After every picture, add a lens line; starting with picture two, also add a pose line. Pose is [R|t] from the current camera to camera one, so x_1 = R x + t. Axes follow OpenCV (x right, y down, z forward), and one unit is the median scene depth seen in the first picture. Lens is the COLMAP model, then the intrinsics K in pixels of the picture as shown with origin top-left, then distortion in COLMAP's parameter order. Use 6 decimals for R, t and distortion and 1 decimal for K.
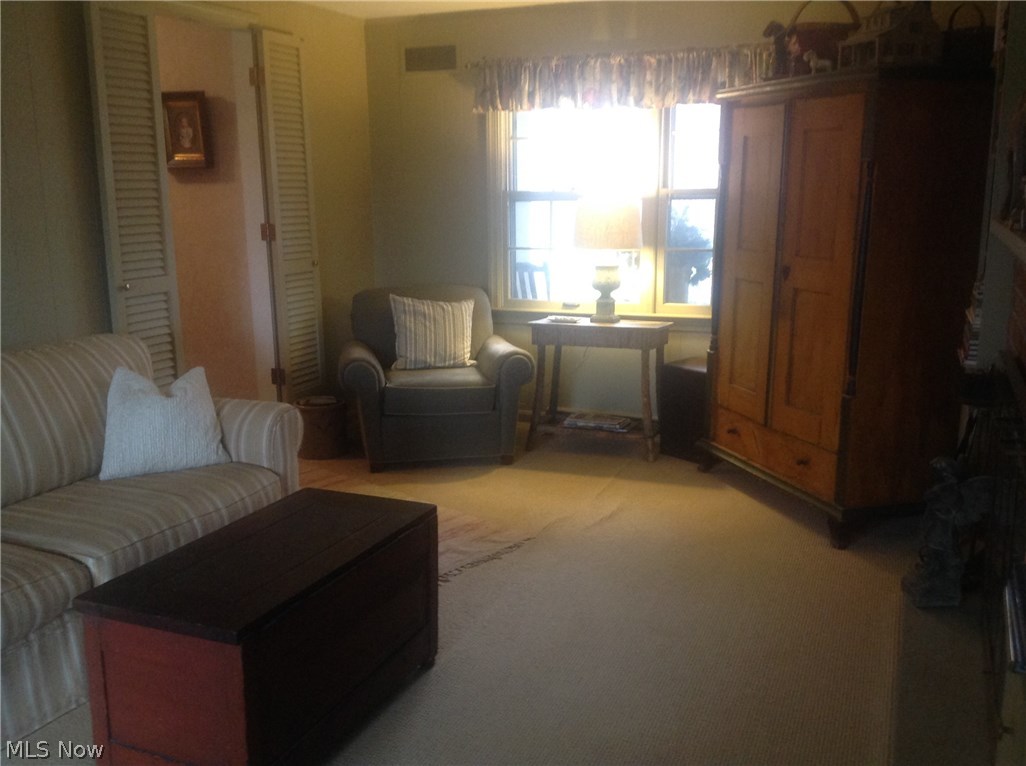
lens RADIAL K [[971.6, 0, 513.0], [0, 971.6, 383.0], [0, 0, 1]] dist [0.299652, -0.777122]
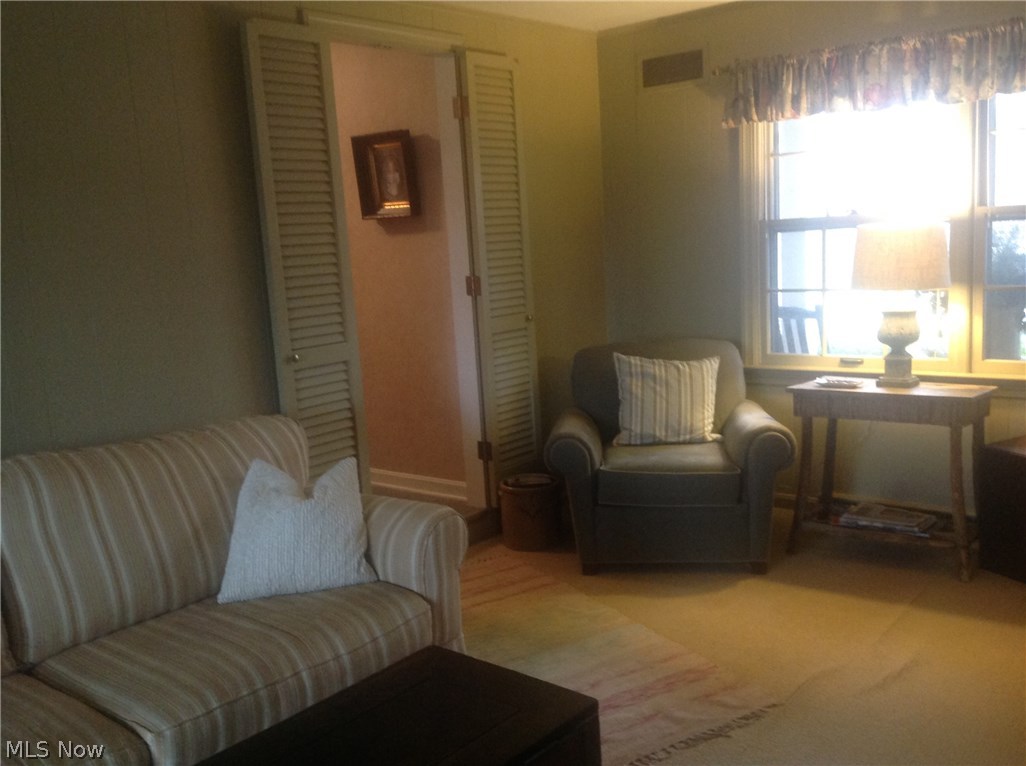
lens RADIAL K [[1044.0, 0, 484.2], [0, 1044.0, 405.6], [0, 0, 1]] dist [0.159253, -0.336735]
pose [[0.958585, -0.000629, -0.284808, 0.023008], [-0.006931, 0.999650, -0.025536, -0.024750], [0.284724, 0.026453, 0.958245, 0.134137]]
